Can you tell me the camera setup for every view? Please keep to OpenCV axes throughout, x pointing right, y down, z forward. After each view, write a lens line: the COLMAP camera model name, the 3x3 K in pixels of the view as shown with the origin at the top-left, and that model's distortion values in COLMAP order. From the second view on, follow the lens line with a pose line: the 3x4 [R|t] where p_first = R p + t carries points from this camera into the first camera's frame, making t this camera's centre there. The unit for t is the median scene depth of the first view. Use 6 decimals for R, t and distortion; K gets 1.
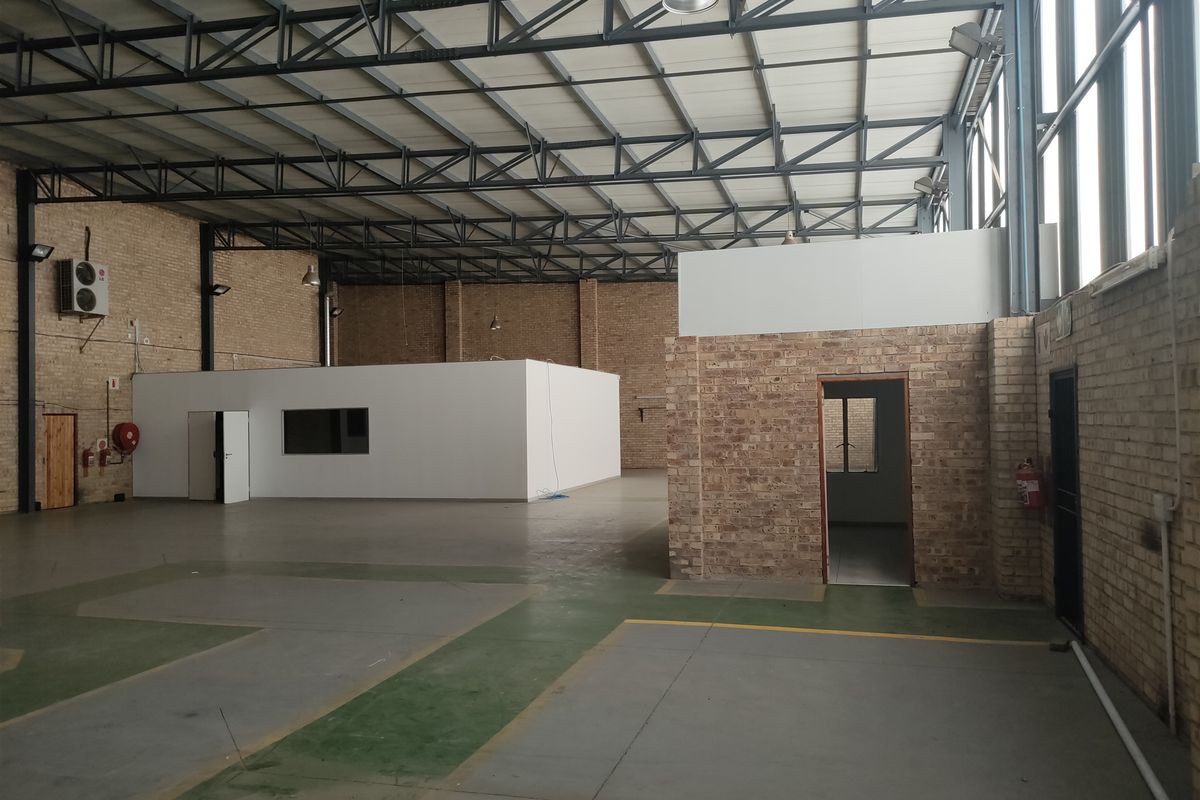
lens RADIAL K [[874.3, 0, 600.0], [0, 874.3, 400.0], [0, 0, 1]] dist [0.064153, -0.065078]
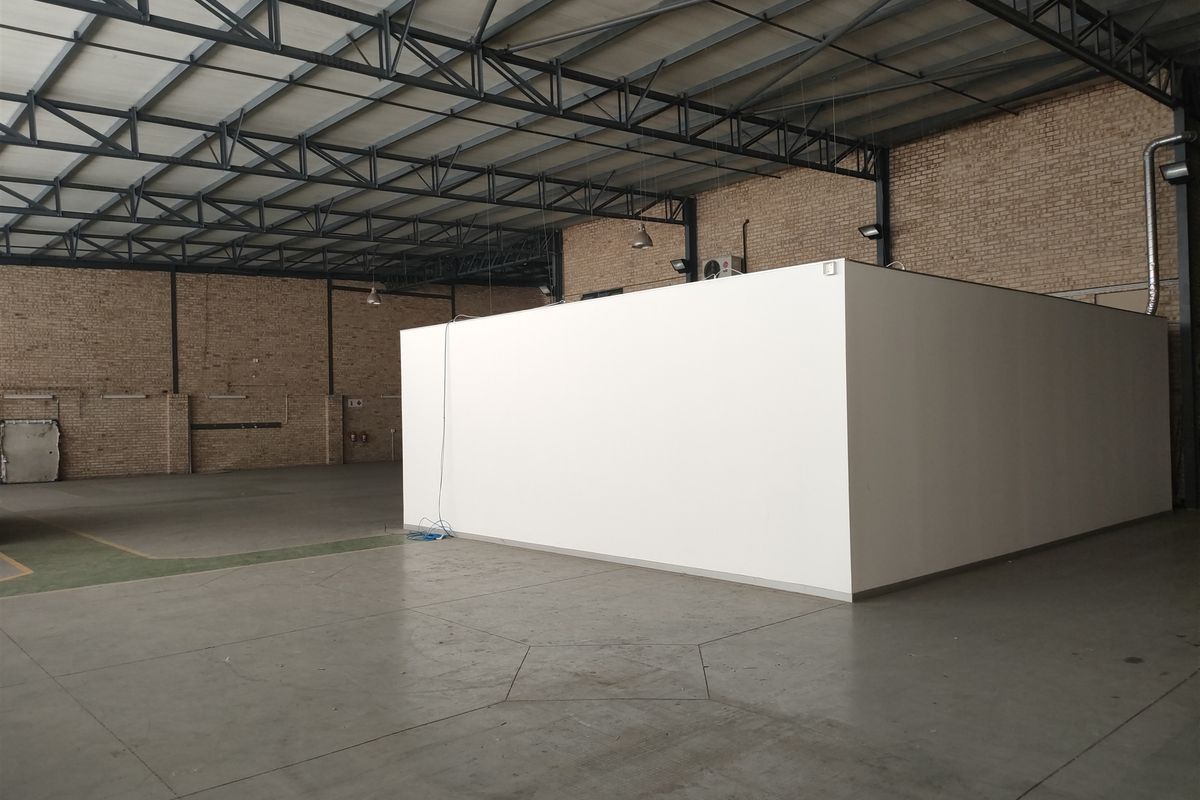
lens RADIAL K [[874.3, 0, 600.0], [0, 874.3, 400.0], [0, 0, 1]] dist [0.064153, -0.065078]
pose [[-0.524739, -0.000676, -0.851263, 0.459261], [0.036543, 0.999060, -0.023320, 0.041791], [0.850478, -0.043344, -0.524222, 1.589105]]
